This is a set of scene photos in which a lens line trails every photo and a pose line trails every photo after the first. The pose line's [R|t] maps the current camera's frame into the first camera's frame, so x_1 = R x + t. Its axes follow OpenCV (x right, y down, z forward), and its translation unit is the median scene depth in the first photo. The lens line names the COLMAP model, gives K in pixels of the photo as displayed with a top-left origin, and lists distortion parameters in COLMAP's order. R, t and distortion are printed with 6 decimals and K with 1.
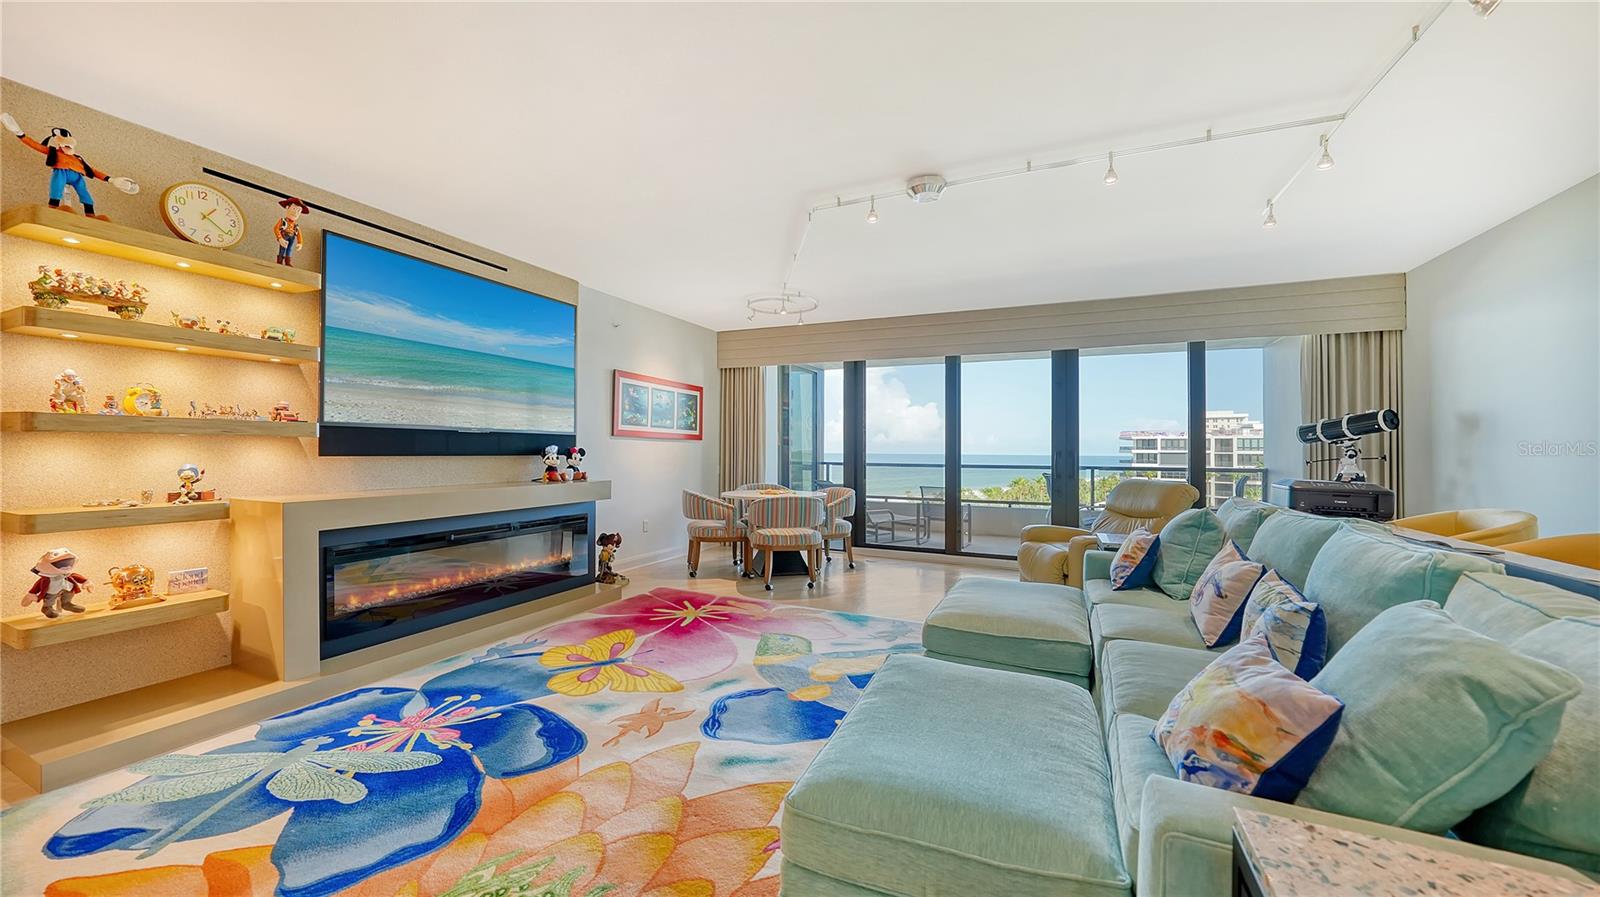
lens RADIAL K [[582.2, 0, 809.7], [0, 582.2, 447.3], [0, 0, 1]] dist [-0.019720, 0.002141]
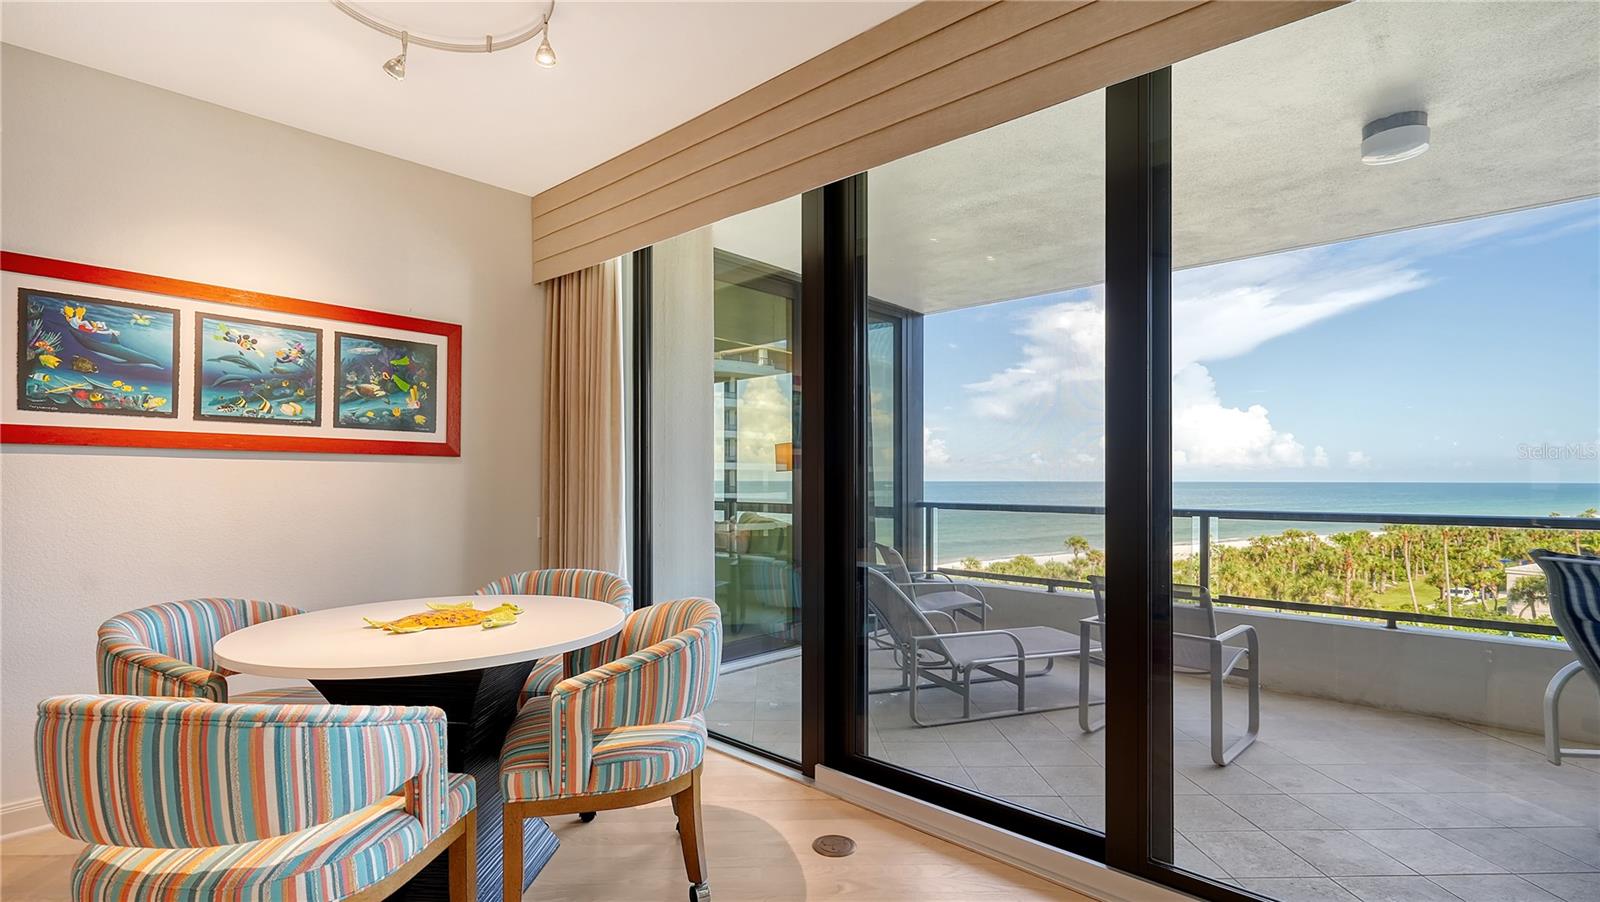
lens RADIAL K [[739.0, 0, 792.2], [0, 739.0, 487.6], [0, 0, 1]] dist [-0.009975, -0.000332]
pose [[0.937793, -0.006913, -0.347127, 0.212337], [0.012195, 0.999841, 0.013033, 0.005948], [0.346982, -0.016455, 0.937728, 0.610933]]
